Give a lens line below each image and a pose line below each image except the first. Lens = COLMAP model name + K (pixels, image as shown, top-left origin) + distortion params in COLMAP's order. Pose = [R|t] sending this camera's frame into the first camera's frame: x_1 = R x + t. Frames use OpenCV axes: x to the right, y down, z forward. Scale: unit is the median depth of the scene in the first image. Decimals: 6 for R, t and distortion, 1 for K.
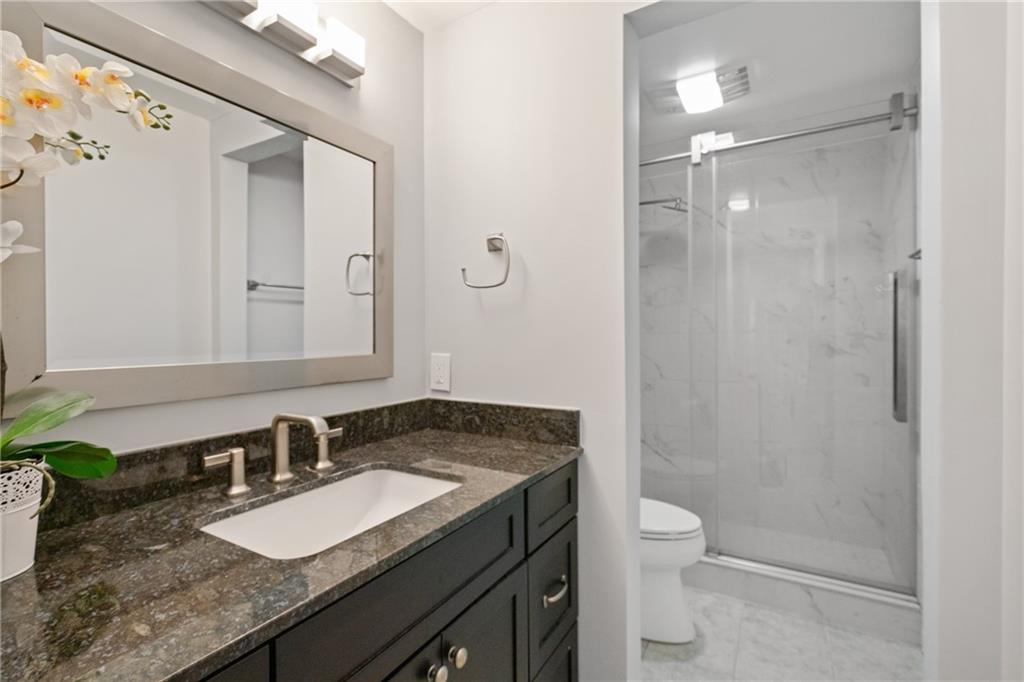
lens RADIAL K [[467.4, 0, 501.1], [0, 467.4, 336.6], [0, 0, 1]] dist [-0.000839, 0.001870]
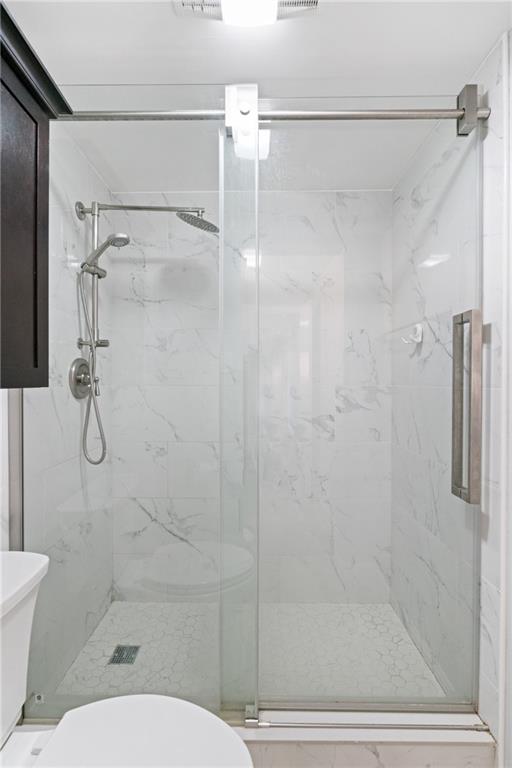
lens RADIAL K [[350.5, 0, 250.0], [0, 350.5, 384.0], [0, 0, 1]] dist [-0.000839, 0.001870]
pose [[0.858604, 0.006522, 0.512597, 0.168438], [-0.005637, 0.999979, -0.003282, -0.010141], [-0.512608, -0.000071, 0.858623, 0.498876]]
